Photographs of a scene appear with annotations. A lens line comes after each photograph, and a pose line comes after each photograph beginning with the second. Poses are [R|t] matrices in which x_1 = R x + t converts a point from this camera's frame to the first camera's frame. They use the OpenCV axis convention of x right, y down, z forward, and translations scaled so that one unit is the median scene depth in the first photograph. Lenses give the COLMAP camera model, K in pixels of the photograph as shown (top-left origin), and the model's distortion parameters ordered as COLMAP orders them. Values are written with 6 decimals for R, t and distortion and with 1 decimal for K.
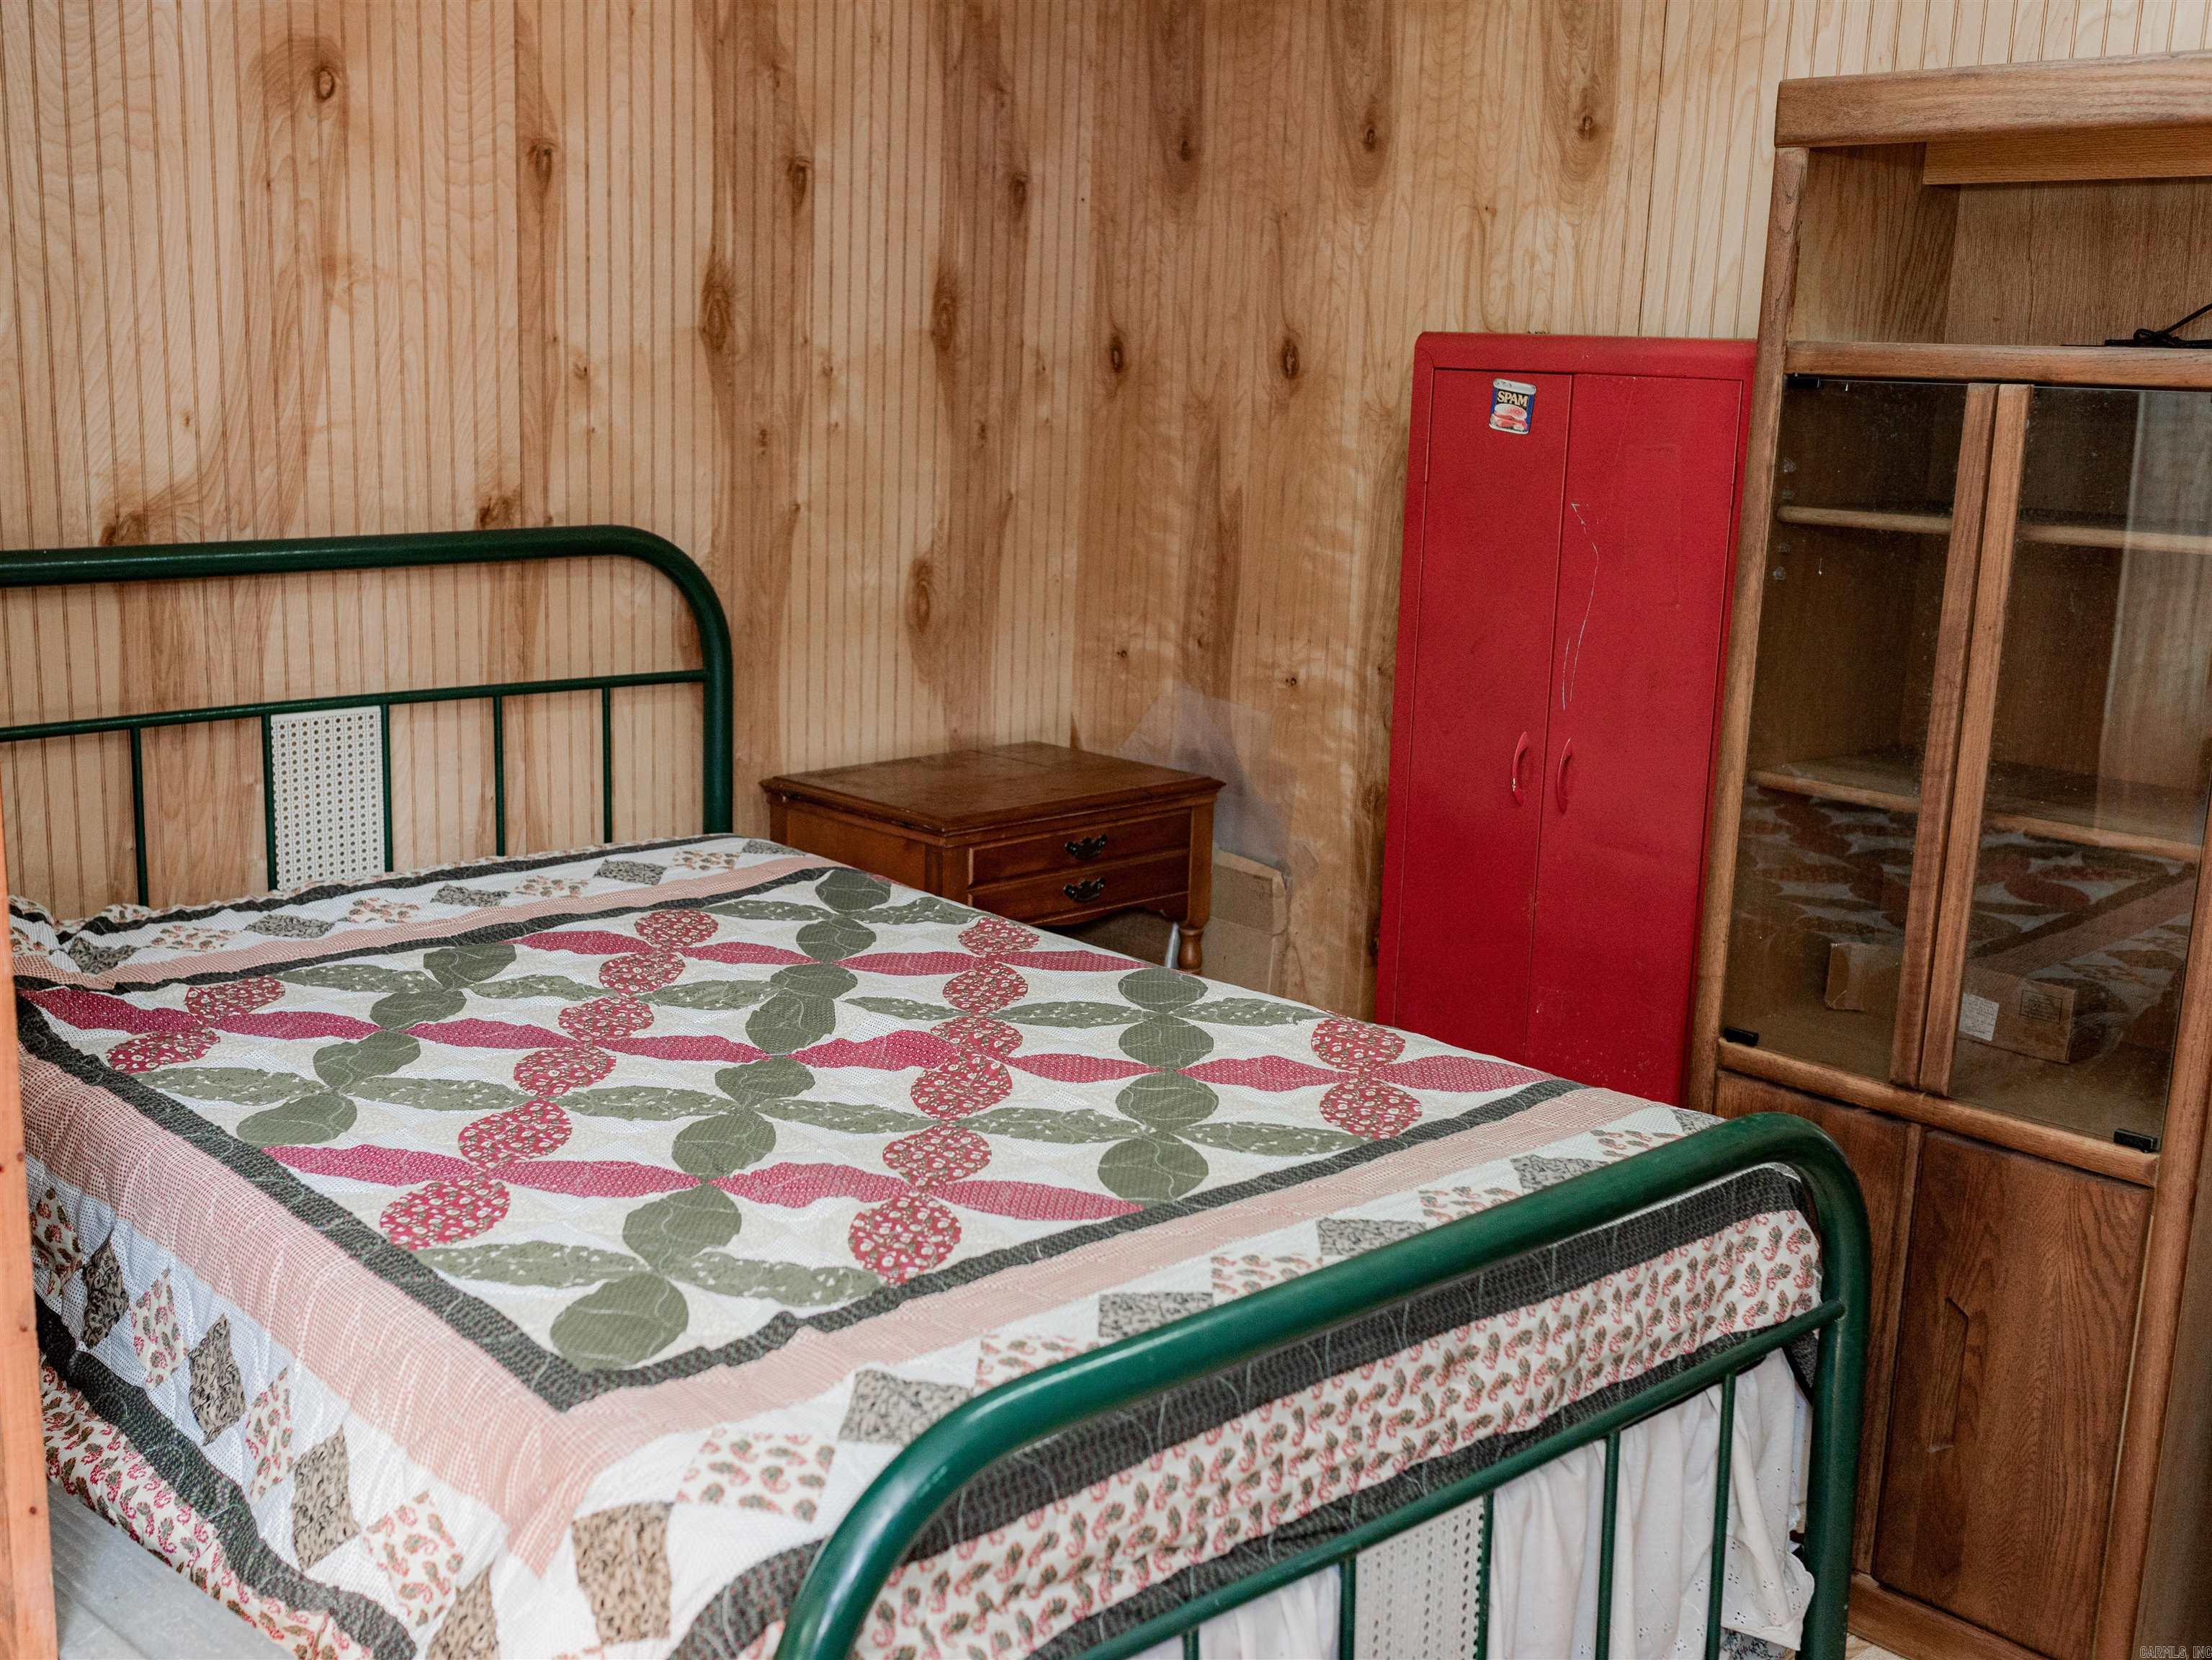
lens RADIAL K [[2295.0, 0, 1106.0], [0, 2295.0, 830.0], [0, 0, 1]] dist [-0.005382, -0.063490]
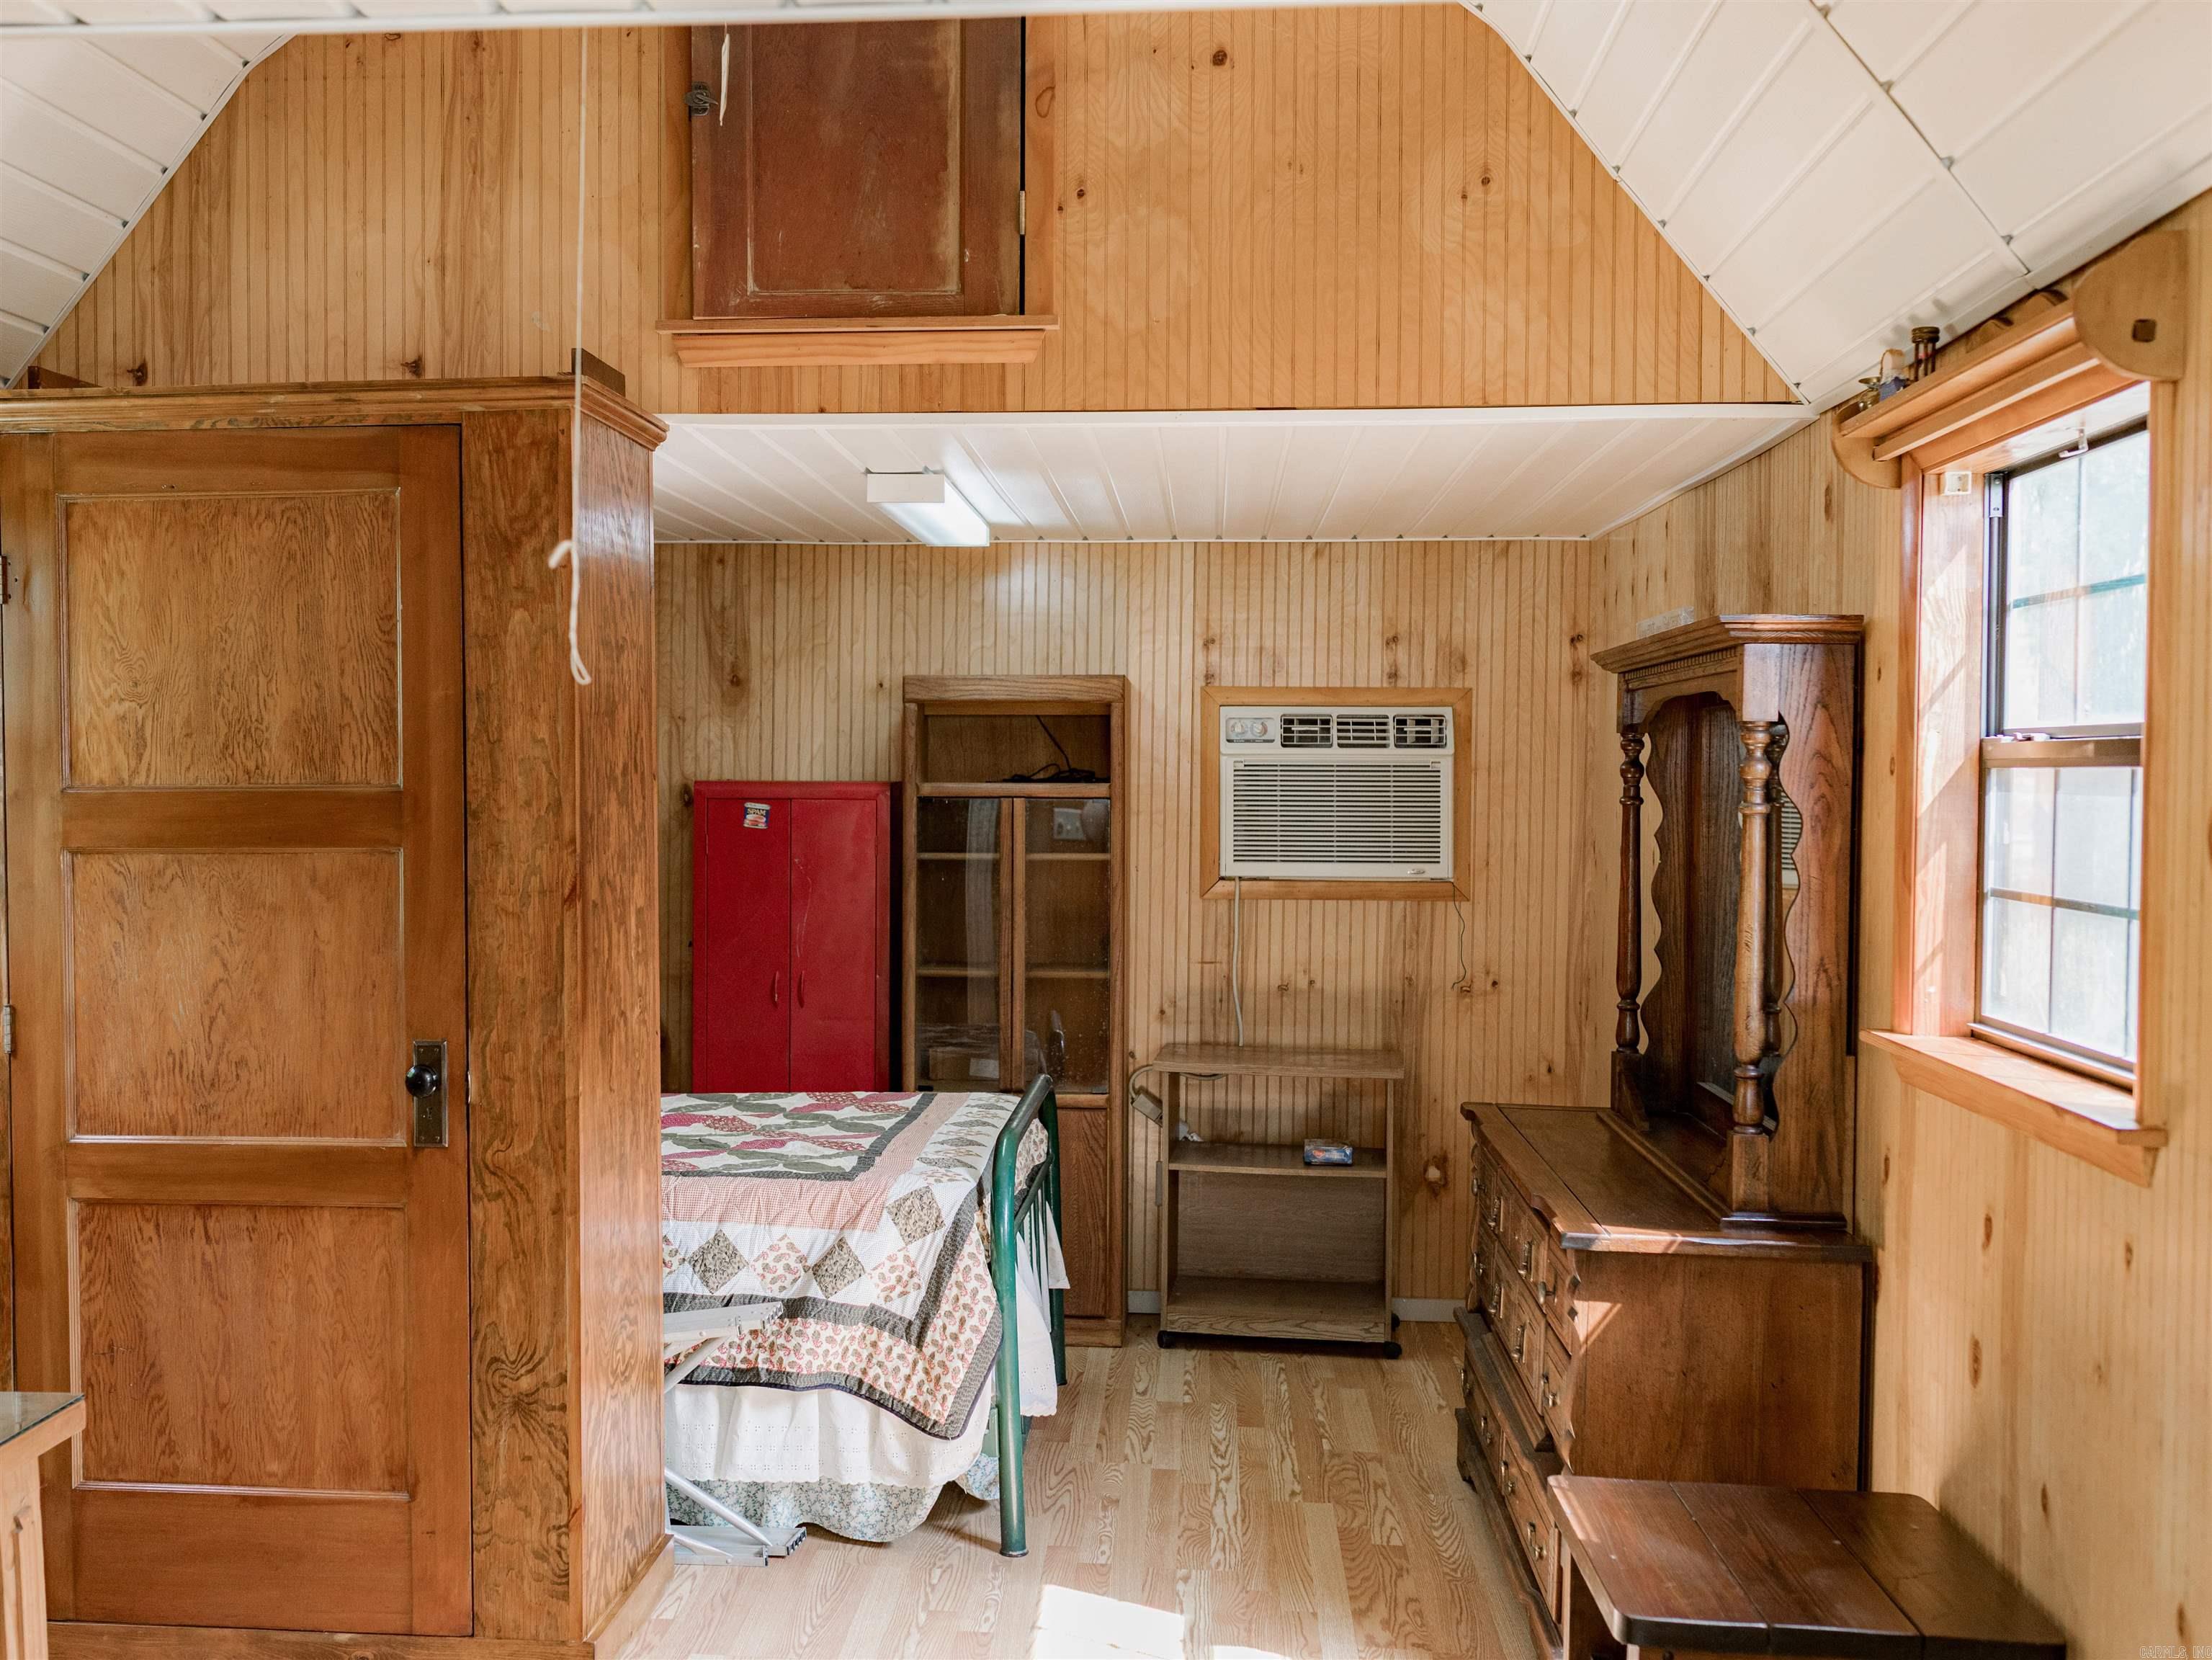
lens RADIAL K [[2316.2, 0, 1106.0], [0, 2316.2, 830.0], [0, 0, 1]] dist [-0.064722, 0.017726]
pose [[0.693687, -0.034163, 0.719466, -1.124430], [0.161373, 0.980854, -0.109017, 0.109077], [-0.701966, 0.191726, 0.685919, -0.664504]]
